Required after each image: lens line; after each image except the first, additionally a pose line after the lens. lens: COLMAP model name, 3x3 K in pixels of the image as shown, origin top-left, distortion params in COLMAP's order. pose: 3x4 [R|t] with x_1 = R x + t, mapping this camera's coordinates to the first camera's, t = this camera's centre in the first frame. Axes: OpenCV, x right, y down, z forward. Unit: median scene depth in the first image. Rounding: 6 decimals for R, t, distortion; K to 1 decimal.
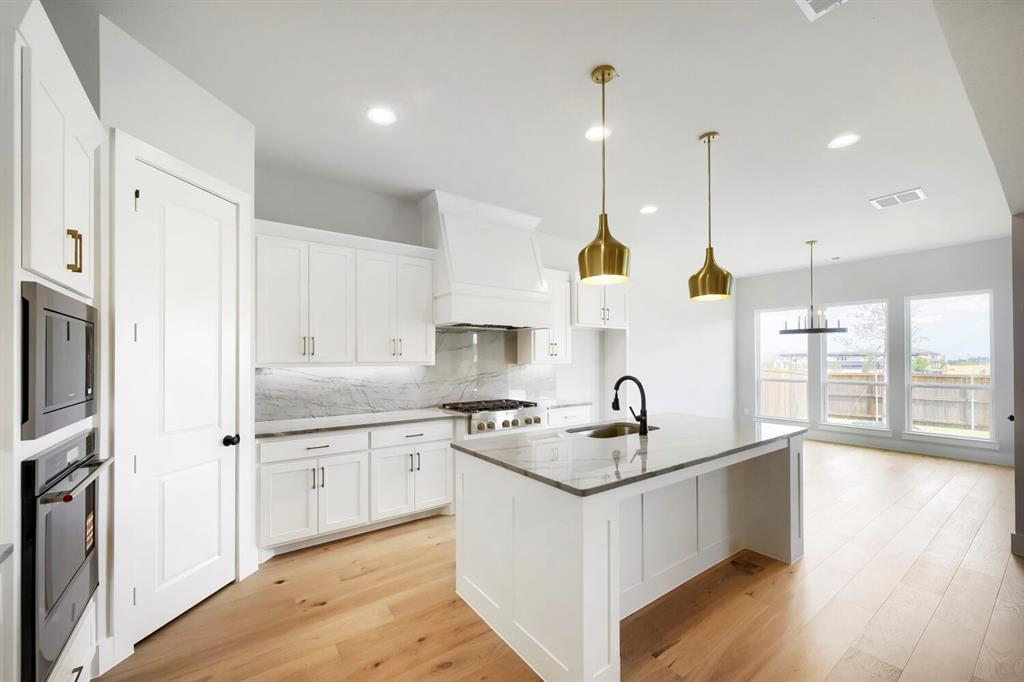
lens RADIAL K [[401.8, 0, 501.4], [0, 401.8, 358.2], [0, 0, 1]] dist [-0.009562, -0.000149]
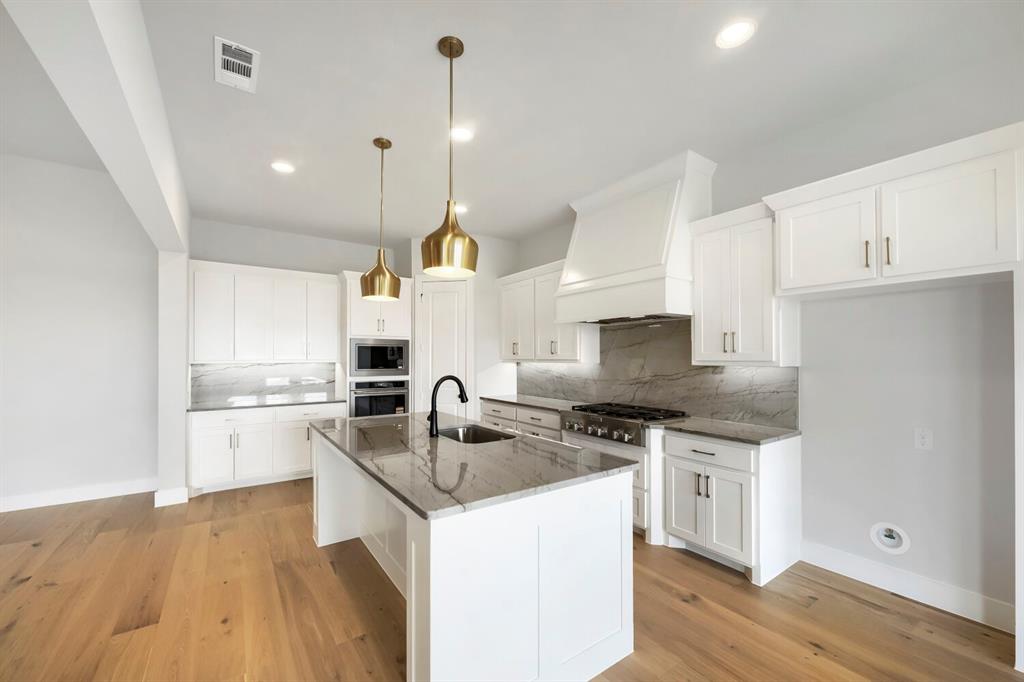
lens RADIAL K [[401.8, 0, 509.2], [0, 401.8, 354.7], [0, 0, 1]] dist [-0.009562, -0.000149]
pose [[-0.009400, -0.003095, -0.999951, 0.932760], [-0.000737, 0.999995, -0.003089, -0.001019], [0.999956, 0.000708, -0.009402, 0.843856]]
